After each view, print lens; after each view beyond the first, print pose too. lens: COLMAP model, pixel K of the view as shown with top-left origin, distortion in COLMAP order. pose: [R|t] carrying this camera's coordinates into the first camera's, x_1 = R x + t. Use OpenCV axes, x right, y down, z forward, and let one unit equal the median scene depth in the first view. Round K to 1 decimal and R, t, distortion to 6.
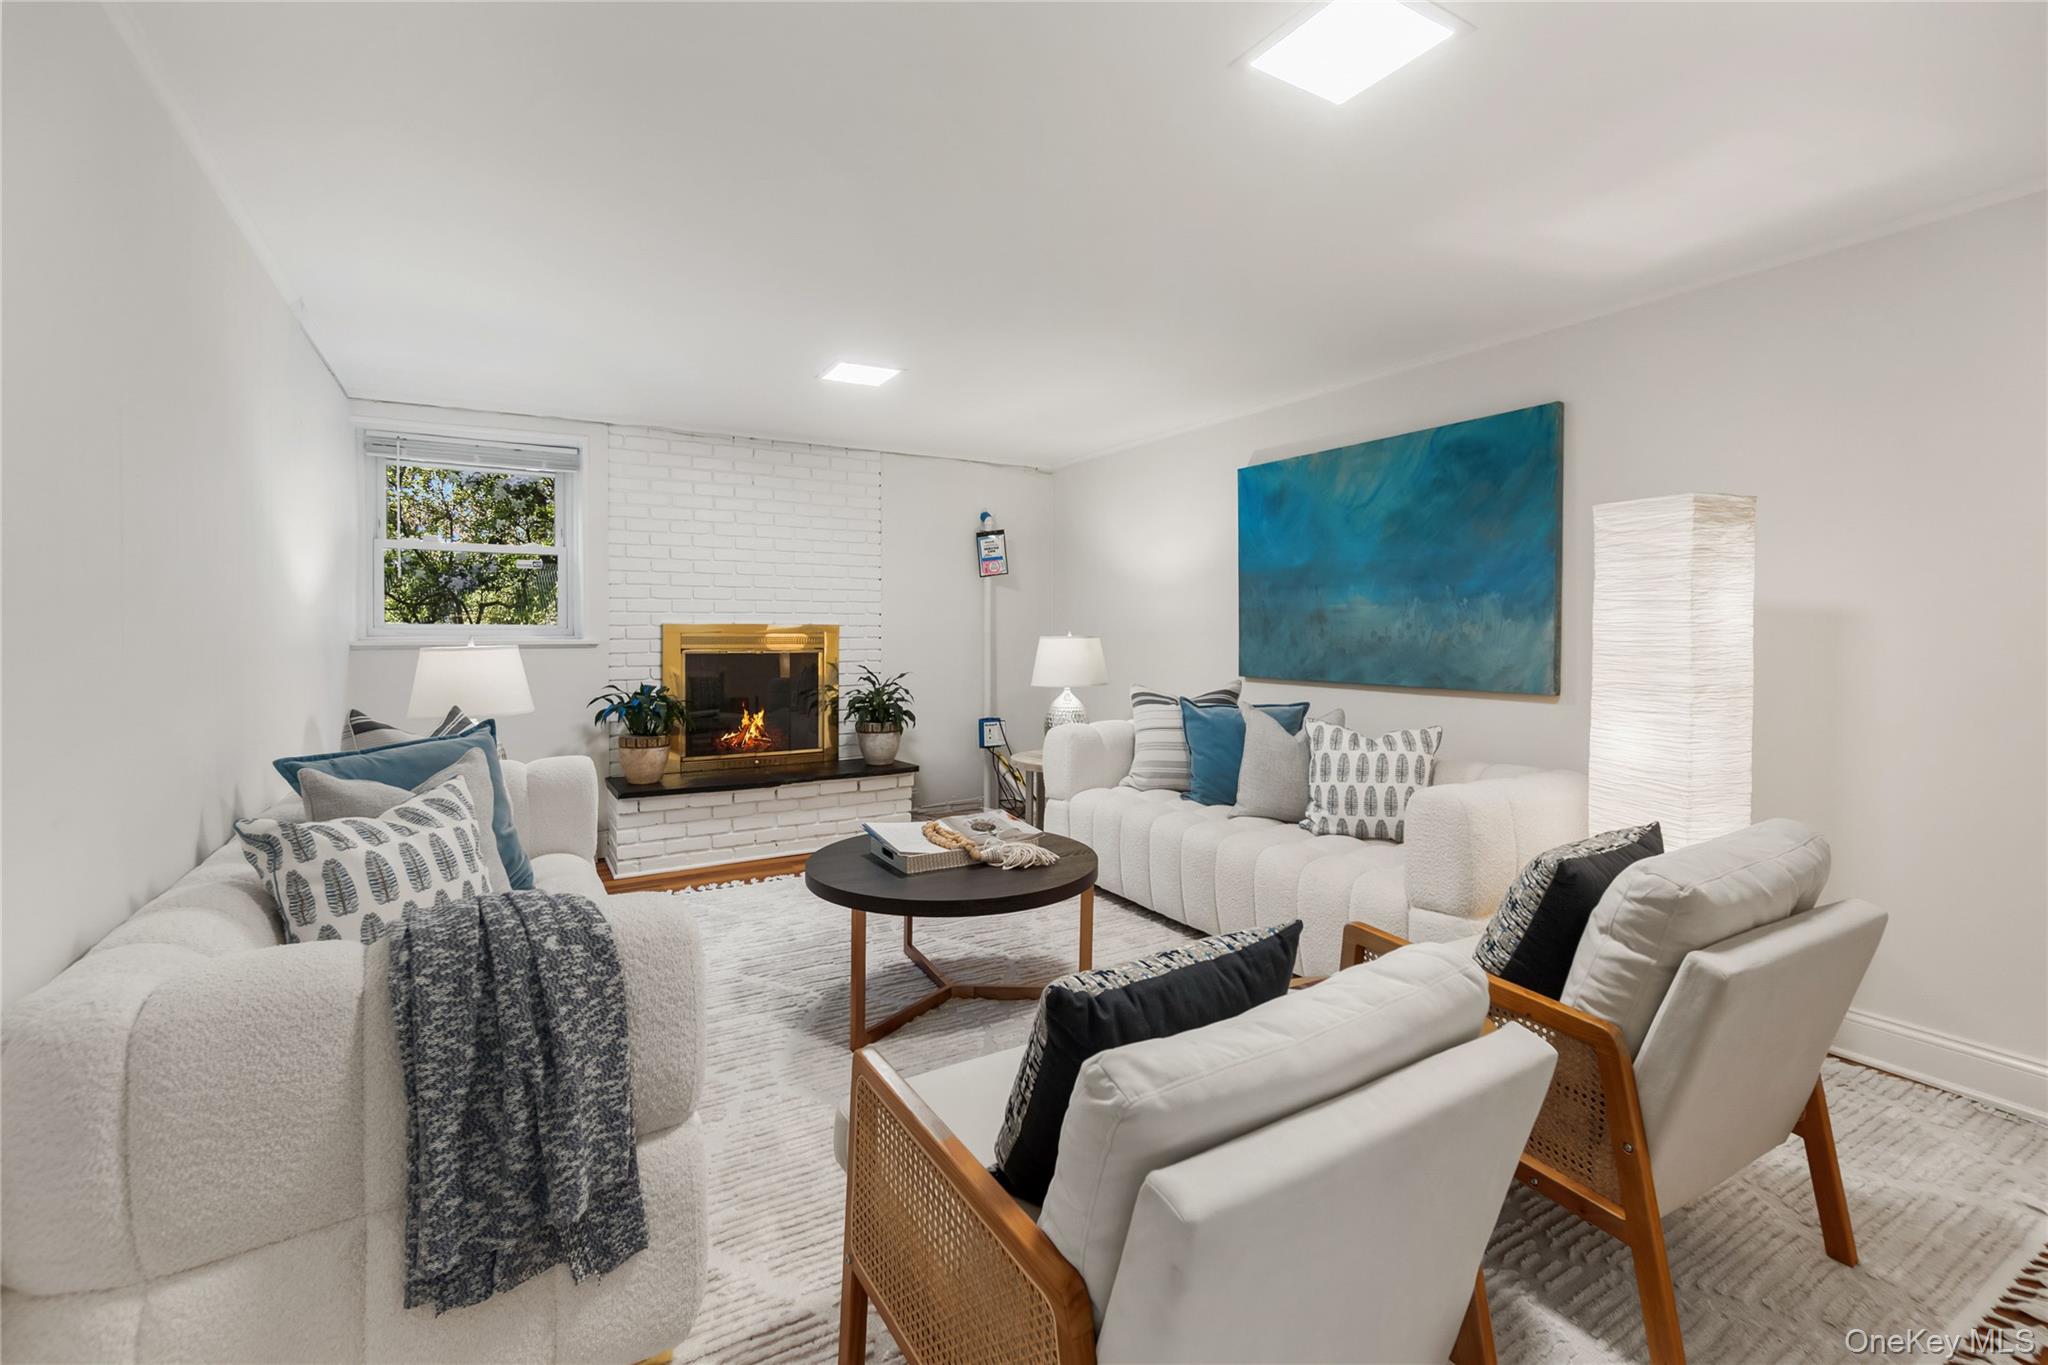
lens RADIAL K [[899.9, 0, 1020.9], [0, 899.9, 616.4], [0, 0, 1]] dist [-0.000898, 0.000010]
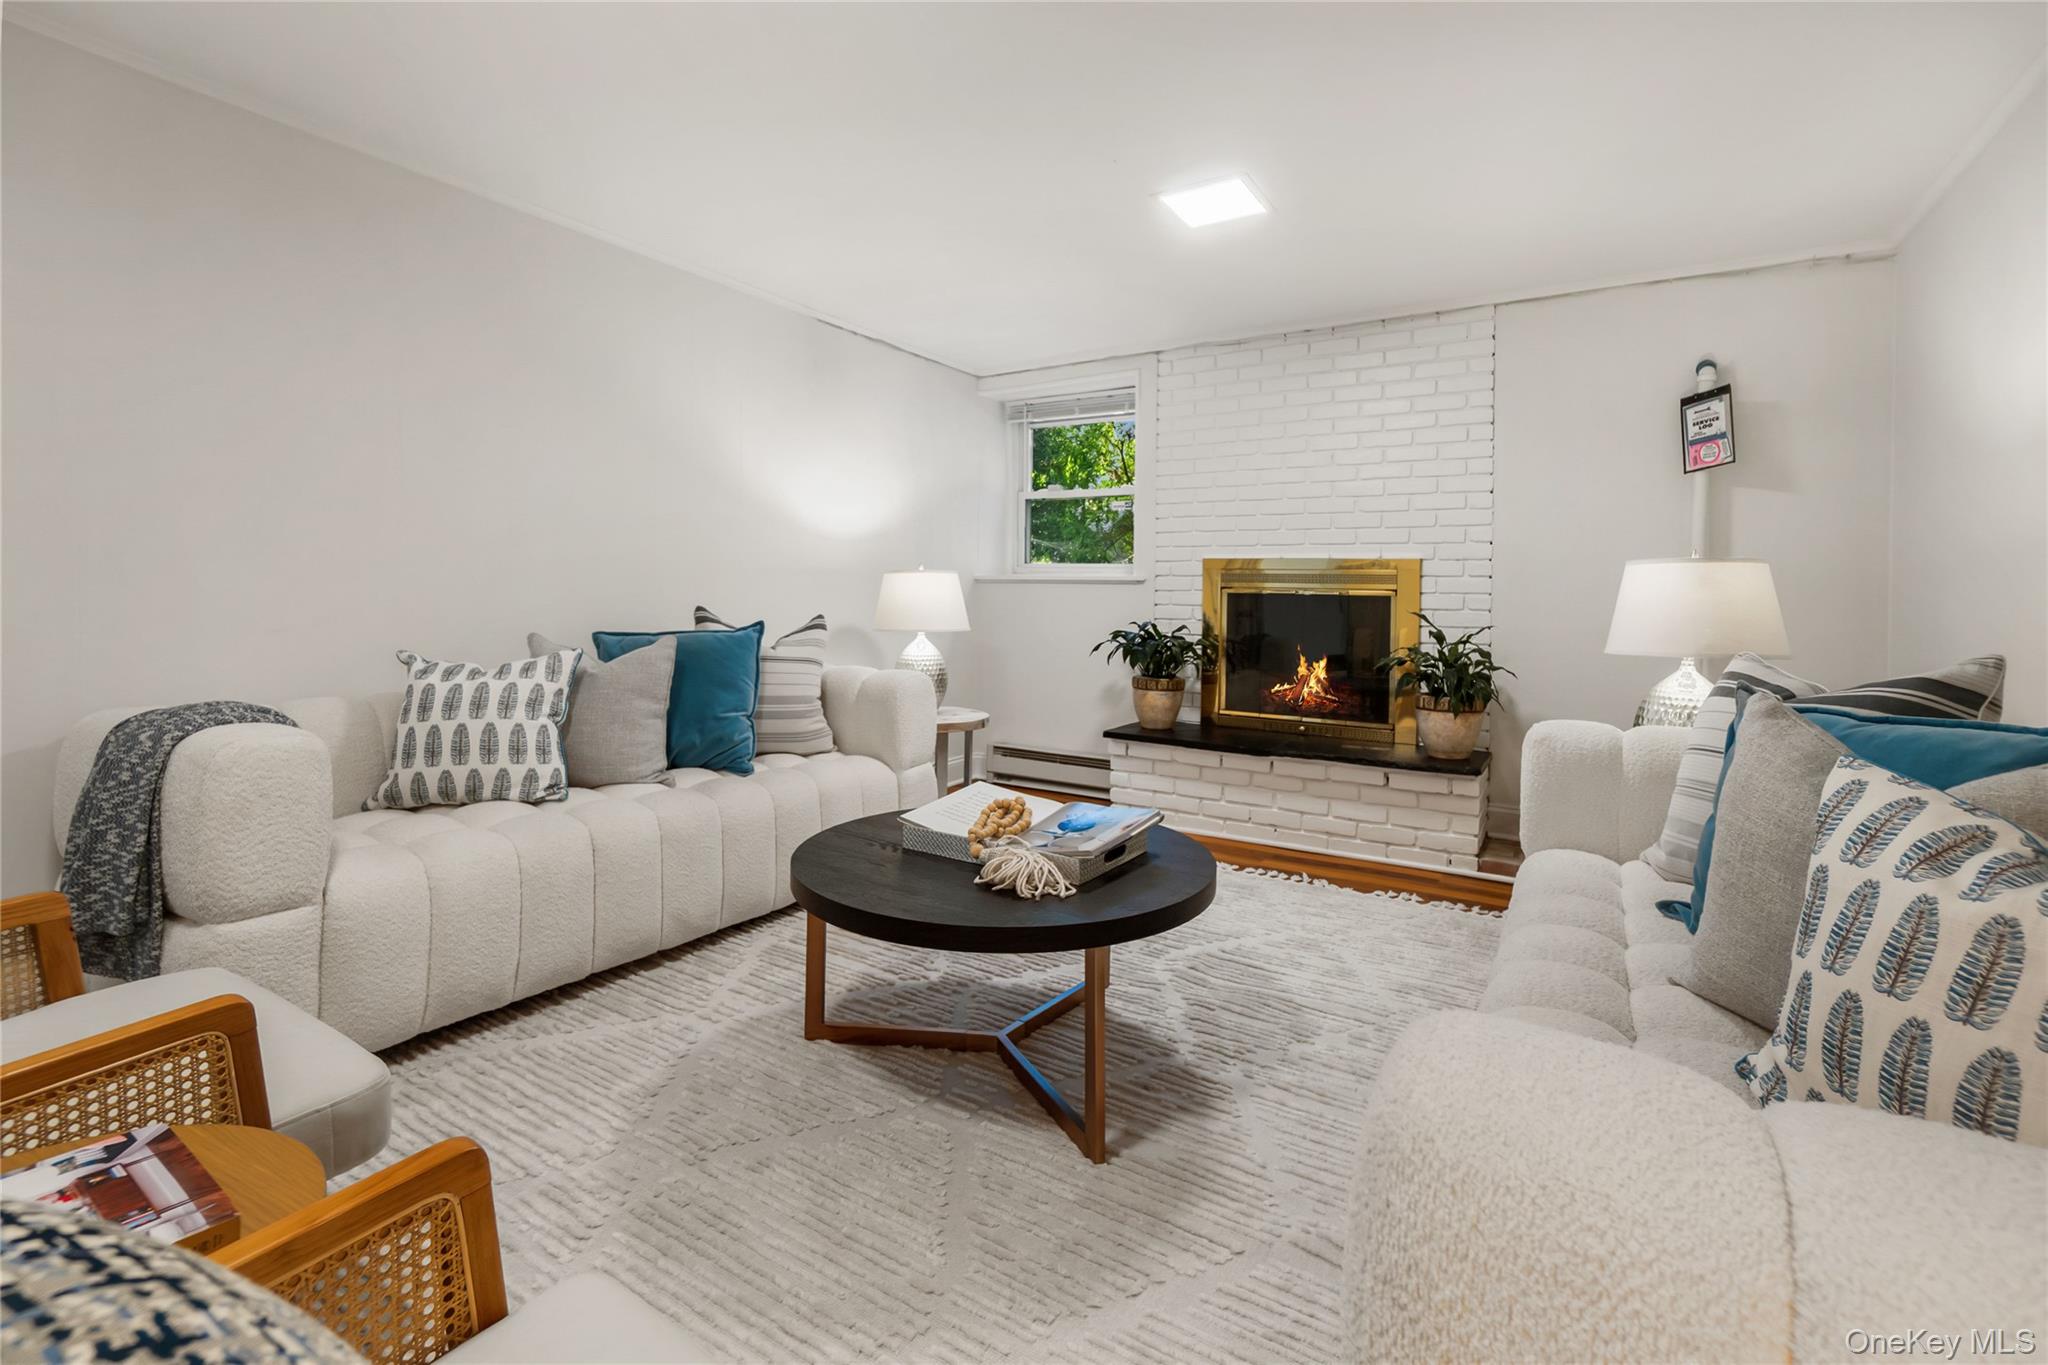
lens RADIAL K [[912.4, 0, 1023.8], [0, 912.4, 584.8], [0, 0, 1]] dist [-0.000749, -0.000036]
pose [[0.462010, -0.002997, -0.886870, 0.336056], [-0.006917, 0.999952, -0.006982, 0.042331], [0.886848, 0.009360, 0.461966, 0.419452]]
